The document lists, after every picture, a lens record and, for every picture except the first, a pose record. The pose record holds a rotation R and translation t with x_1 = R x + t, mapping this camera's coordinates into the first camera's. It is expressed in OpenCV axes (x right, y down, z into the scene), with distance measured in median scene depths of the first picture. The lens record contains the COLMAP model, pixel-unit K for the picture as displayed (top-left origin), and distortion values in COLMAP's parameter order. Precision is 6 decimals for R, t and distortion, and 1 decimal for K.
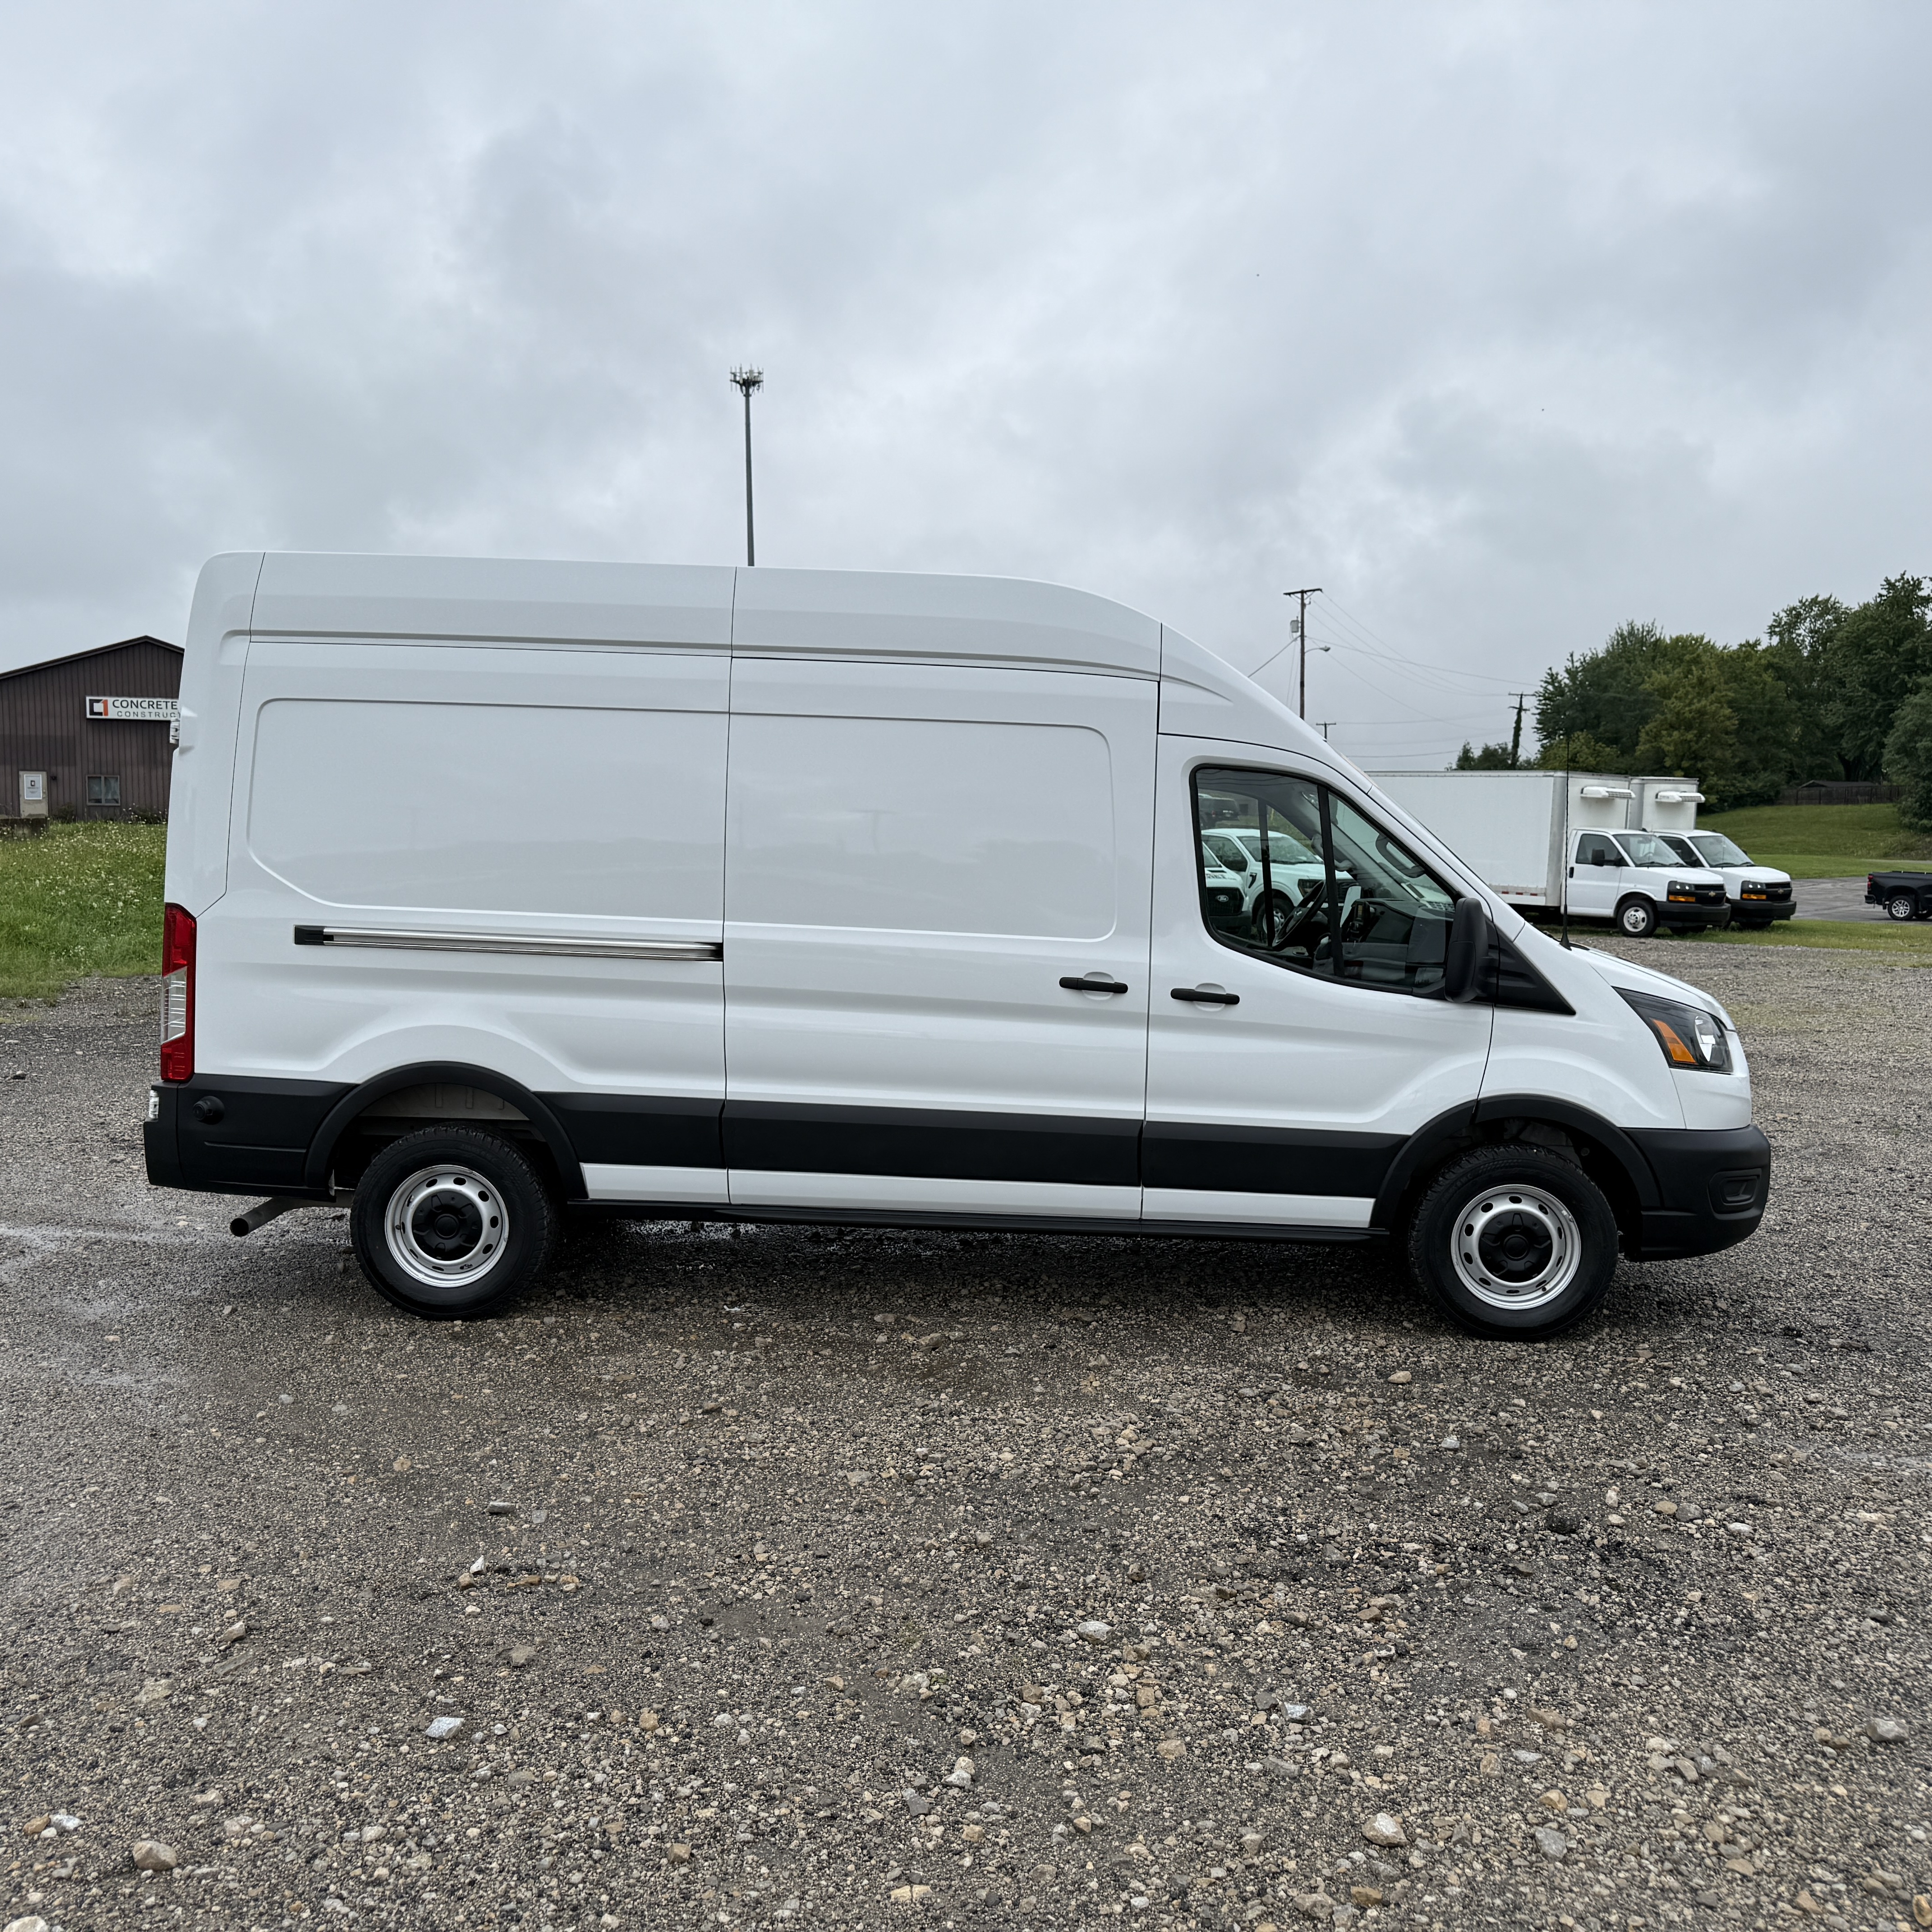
lens RADIAL K [[1941.1, 0, 984.0], [0, 1941.1, 986.6], [0, 0, 1]] dist [0.149476, -0.343137]
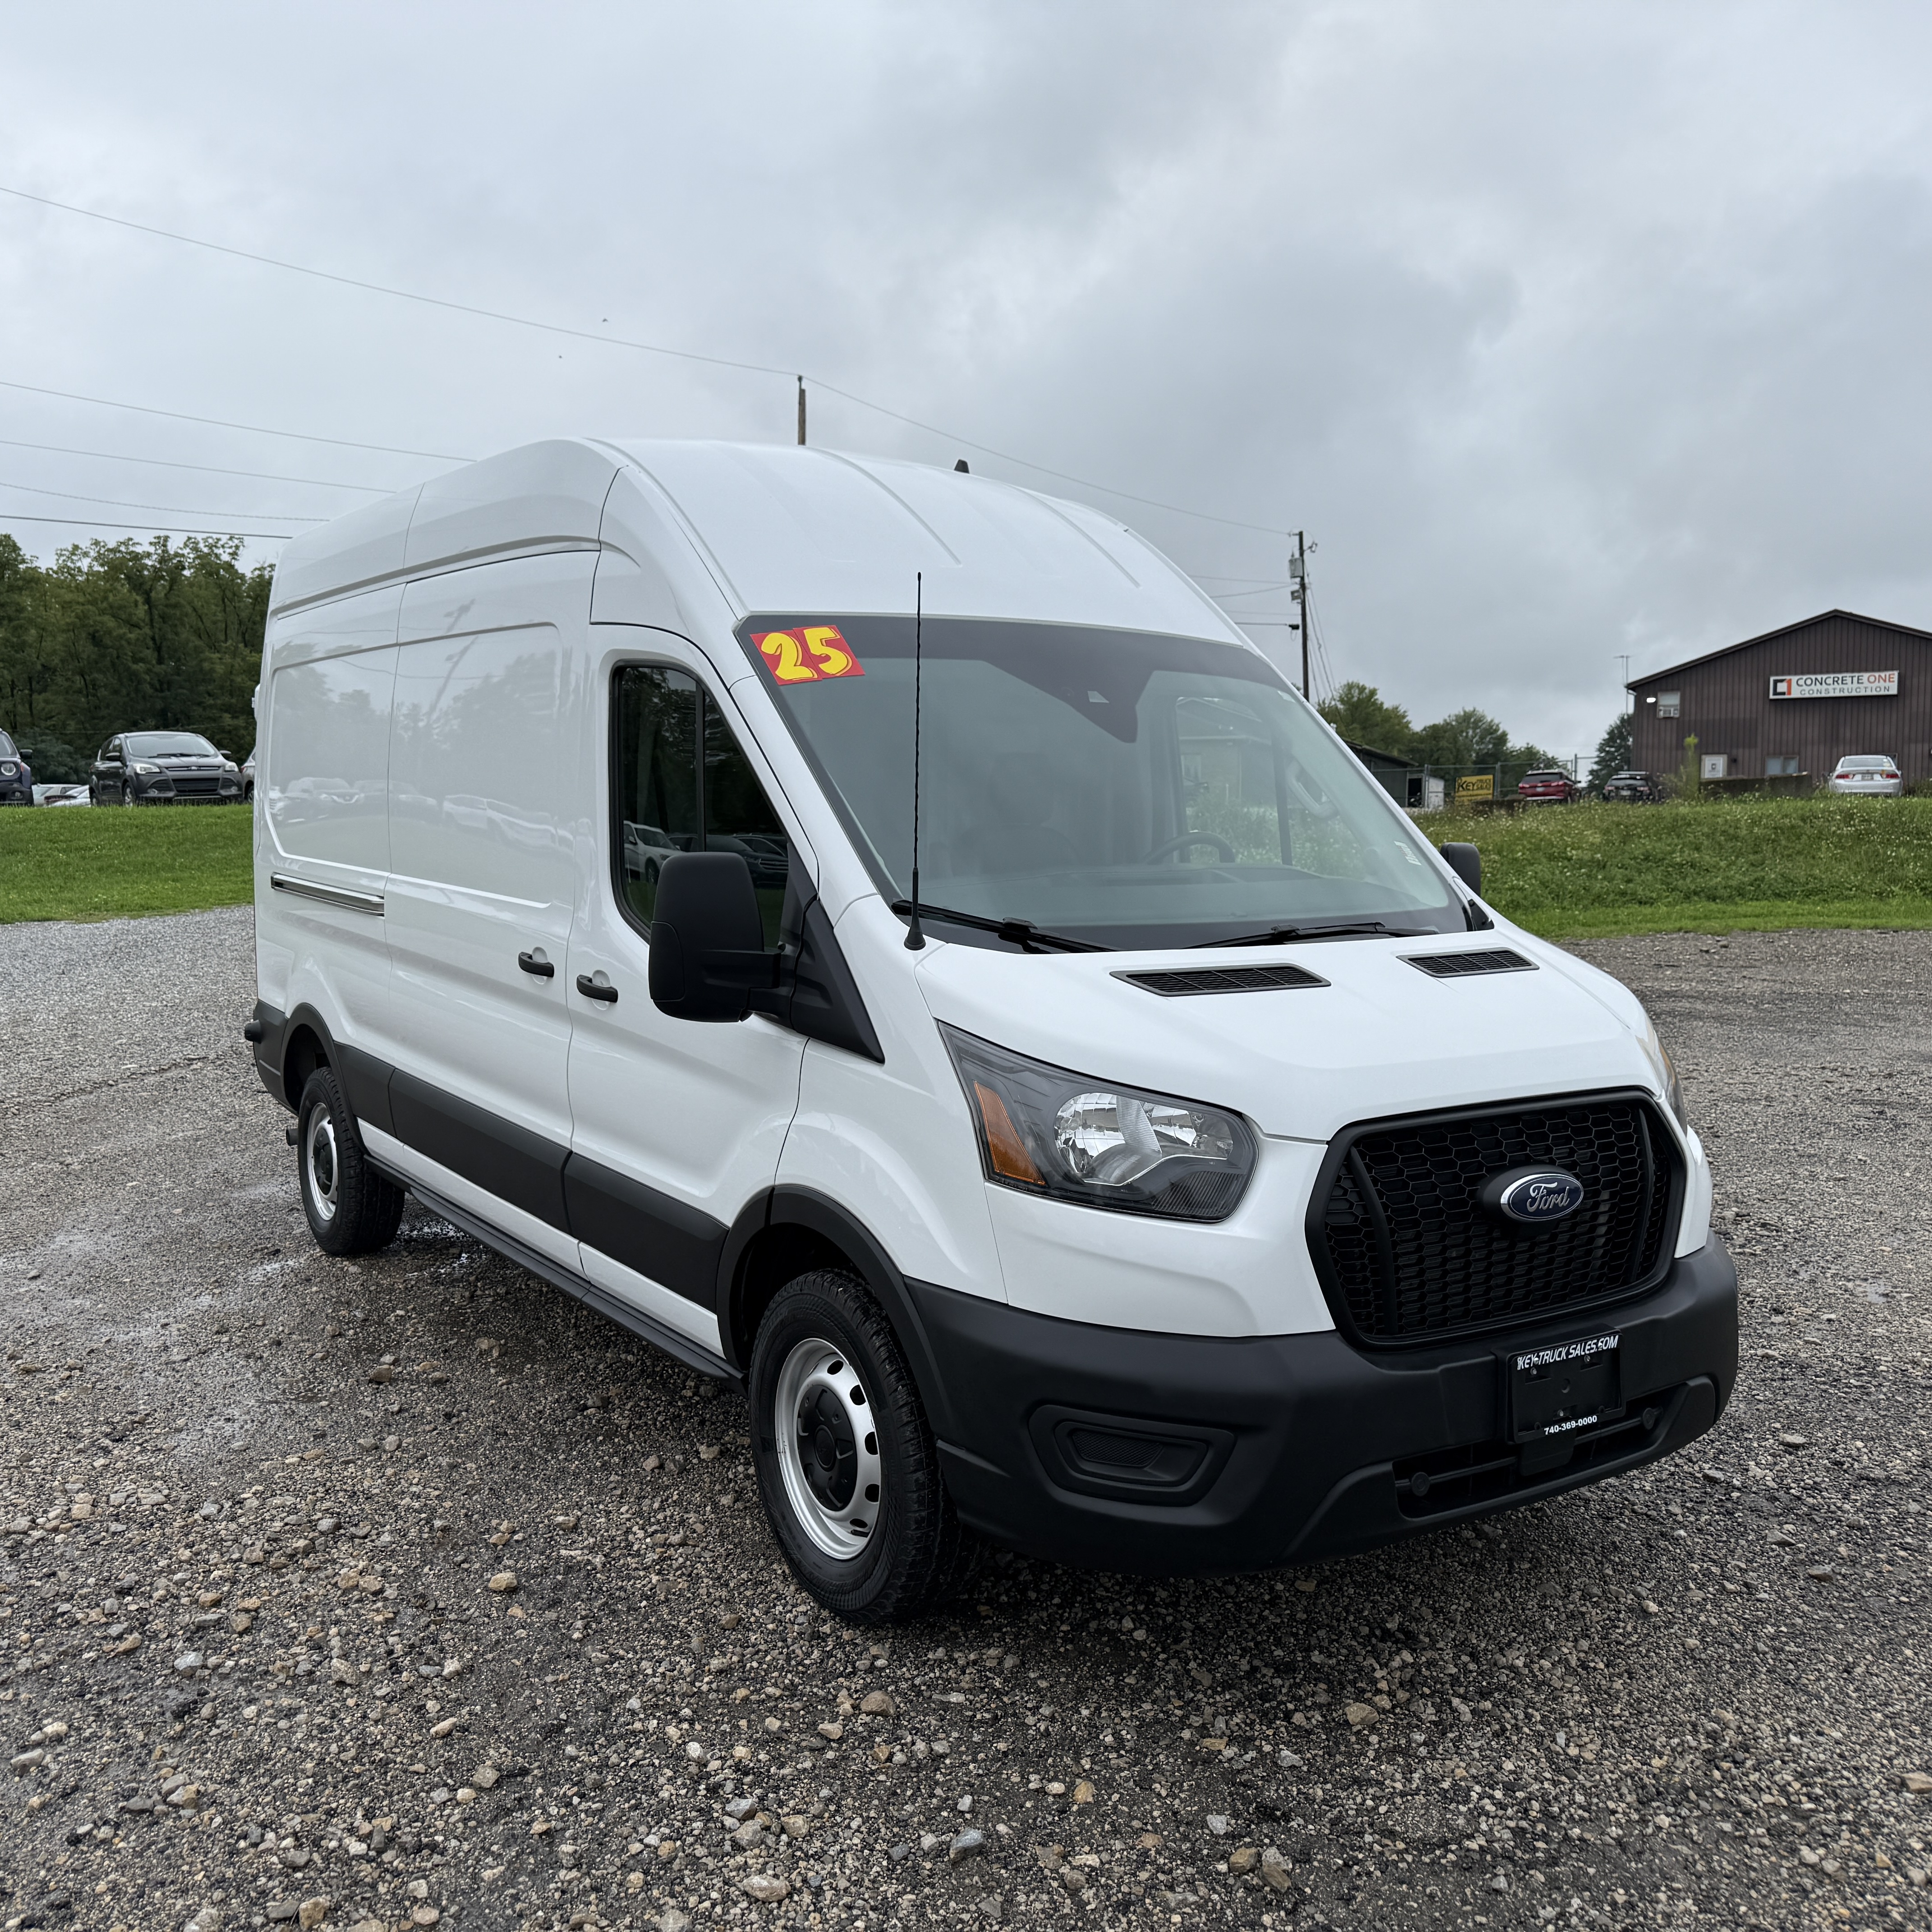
lens RADIAL K [[1898.0, 0, 966.0], [0, 1898.0, 966.0], [0, 0, 1]] dist [0.172550, -0.317808]
pose [[0.572299, 0.052960, -0.818333, 0.733021], [-0.055252, 0.998135, 0.025956, -0.027578], [0.818182, 0.030360, 0.574158, 0.674603]]
